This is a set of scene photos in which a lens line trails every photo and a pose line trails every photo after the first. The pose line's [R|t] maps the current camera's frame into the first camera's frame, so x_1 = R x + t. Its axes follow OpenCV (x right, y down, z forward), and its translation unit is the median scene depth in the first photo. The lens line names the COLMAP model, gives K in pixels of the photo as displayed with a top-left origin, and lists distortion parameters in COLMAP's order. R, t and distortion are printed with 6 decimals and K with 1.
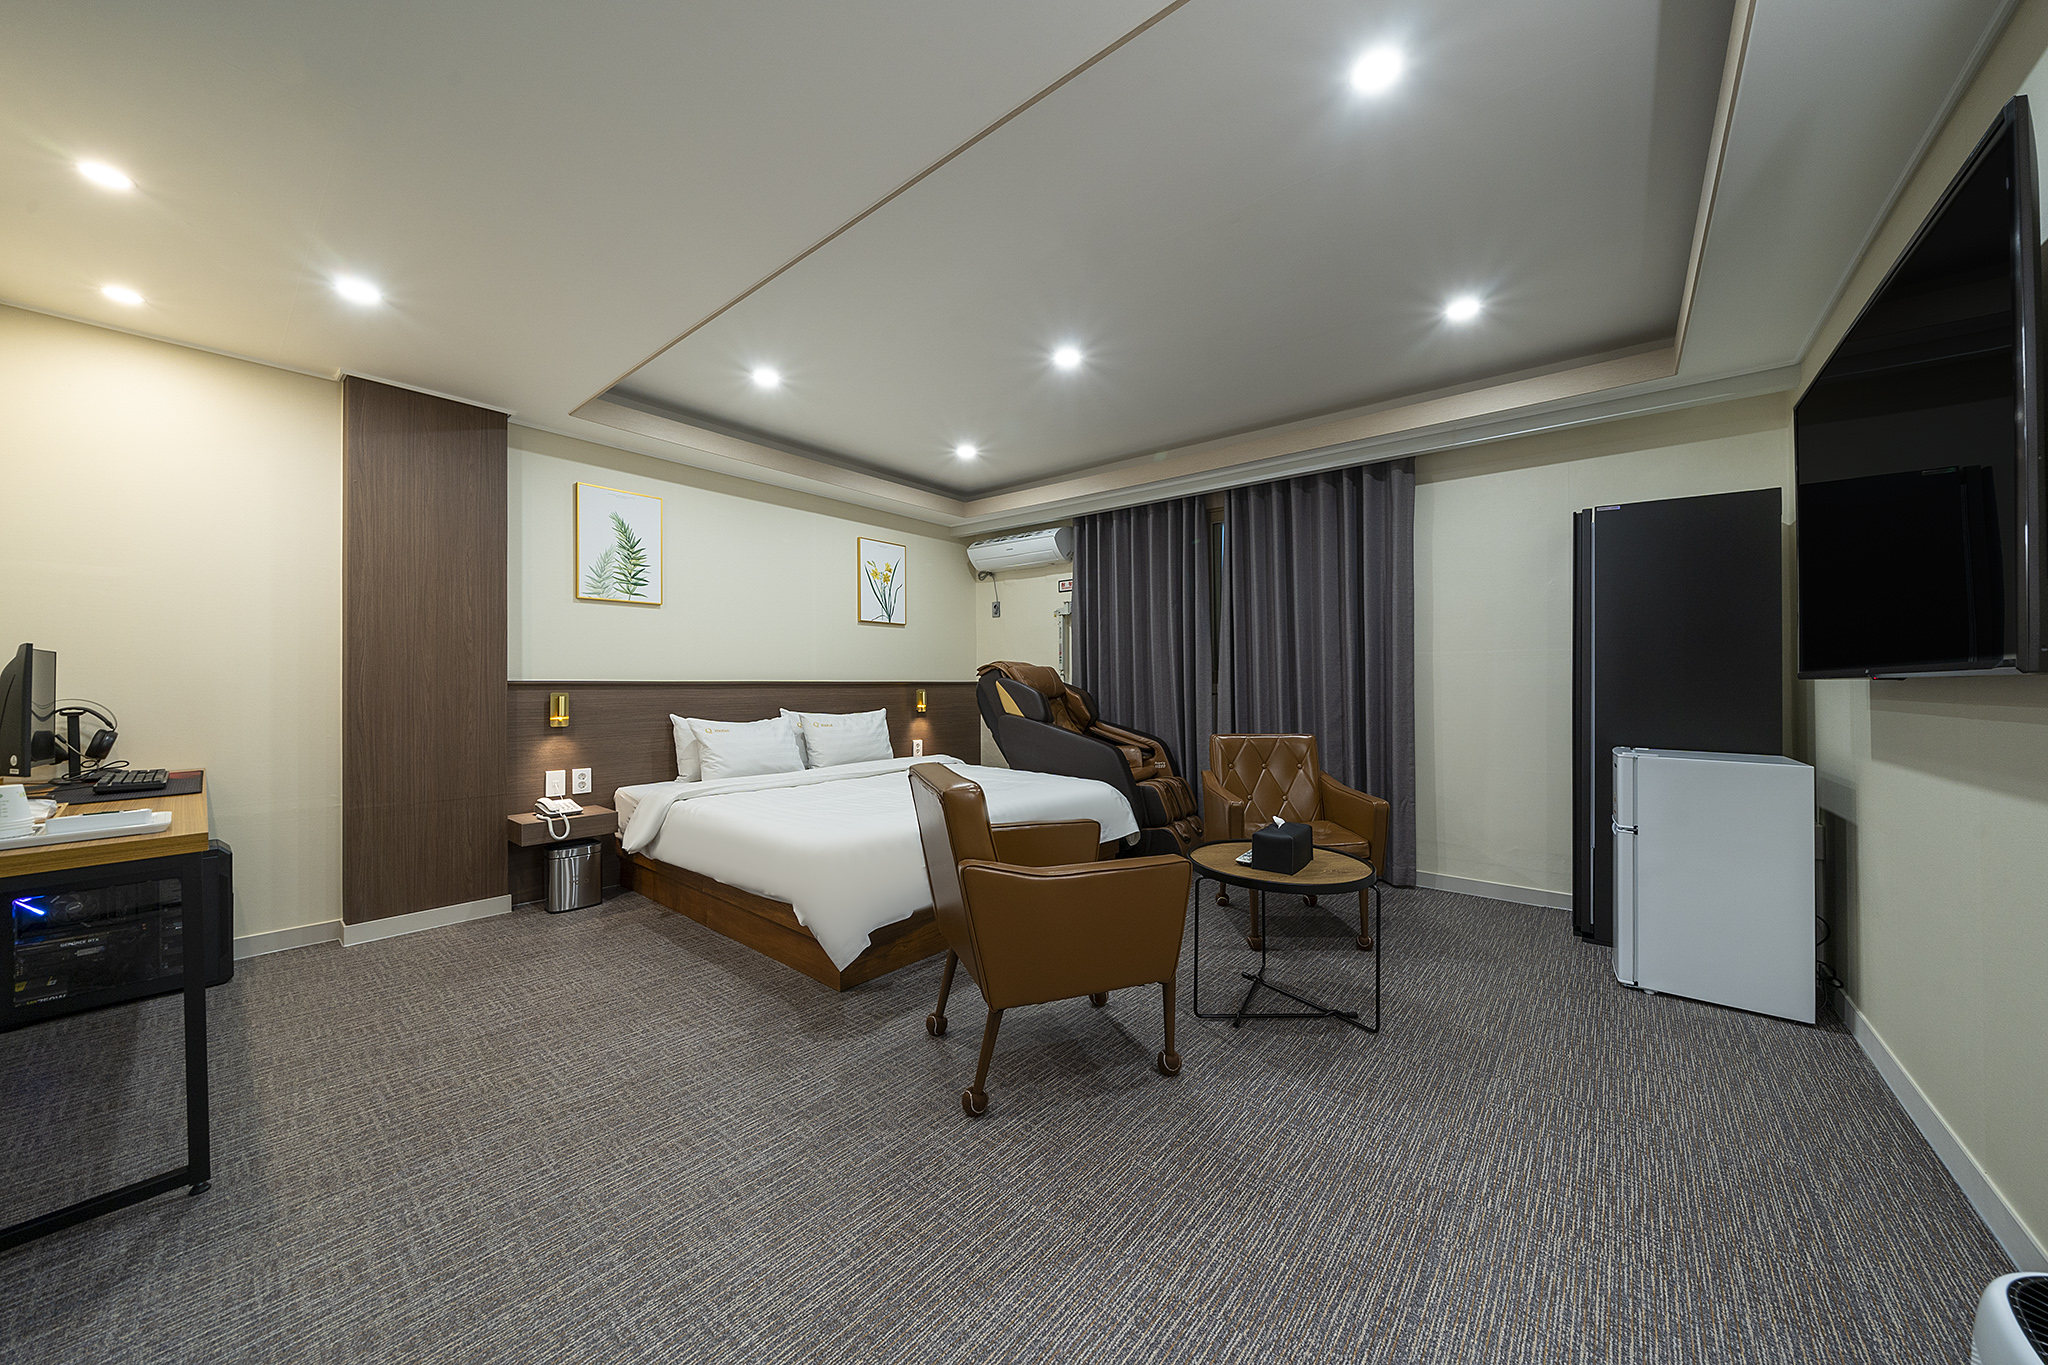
lens RADIAL K [[700.4, 0, 1024.0], [0, 700.4, 682.5], [0, 0, 1]] dist [0.000965, 0.000090]
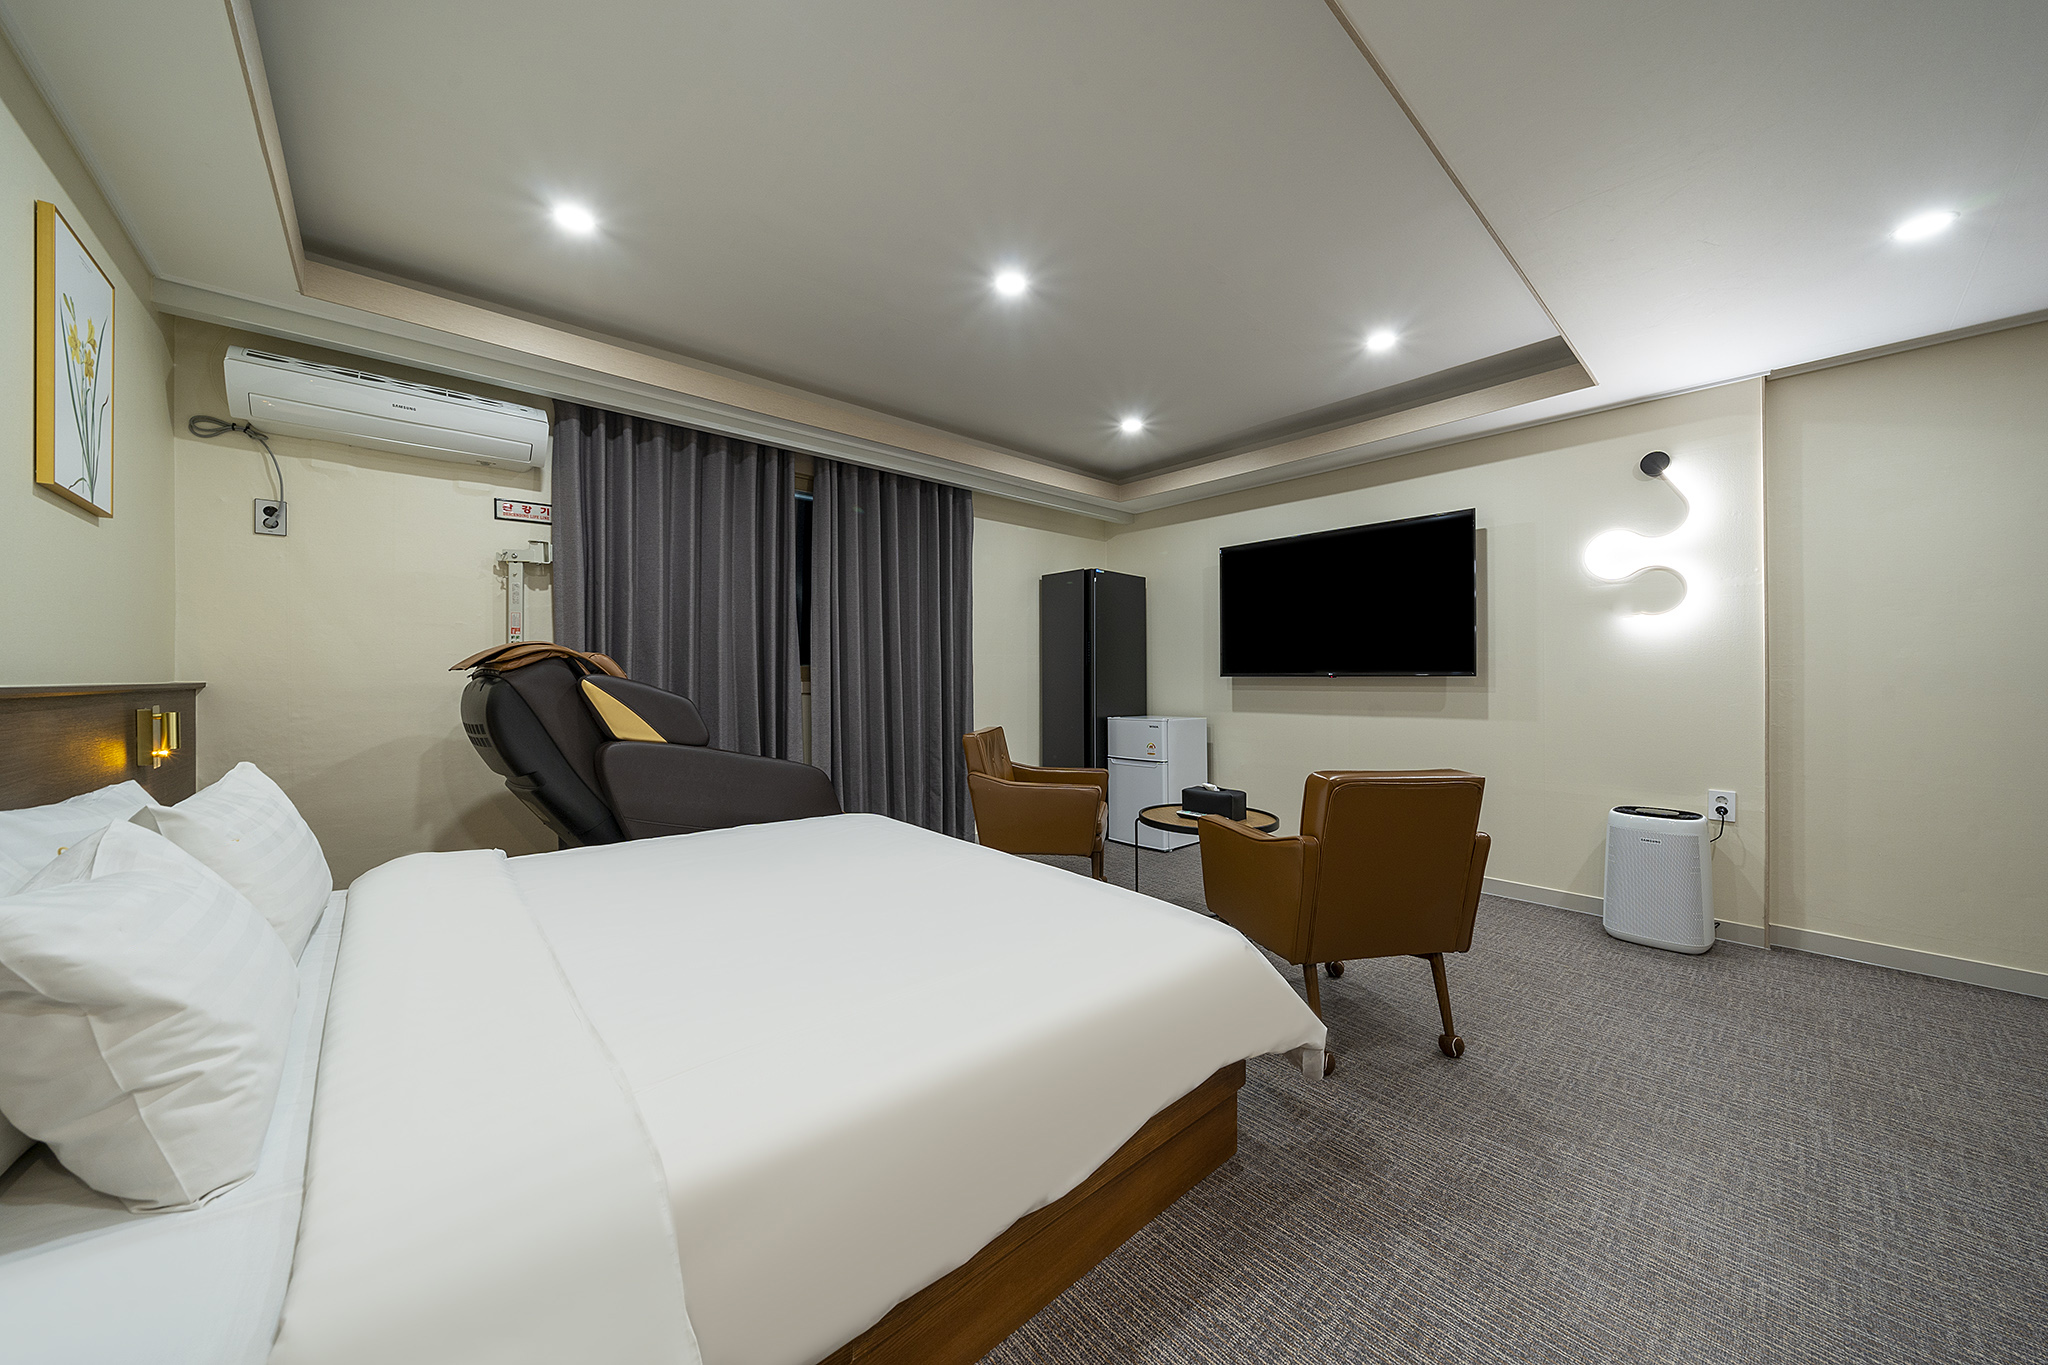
lens RADIAL K [[699.4, 0, 1024.0], [0, 699.4, 682.5], [0, 0, 1]] dist [-0.010748, 0.000044]
pose [[0.148459, -0.011554, 0.988851, -0.508826], [0.002402, 0.999933, 0.011322, -0.005734], [-0.988916, 0.000695, 0.148477, 0.597639]]
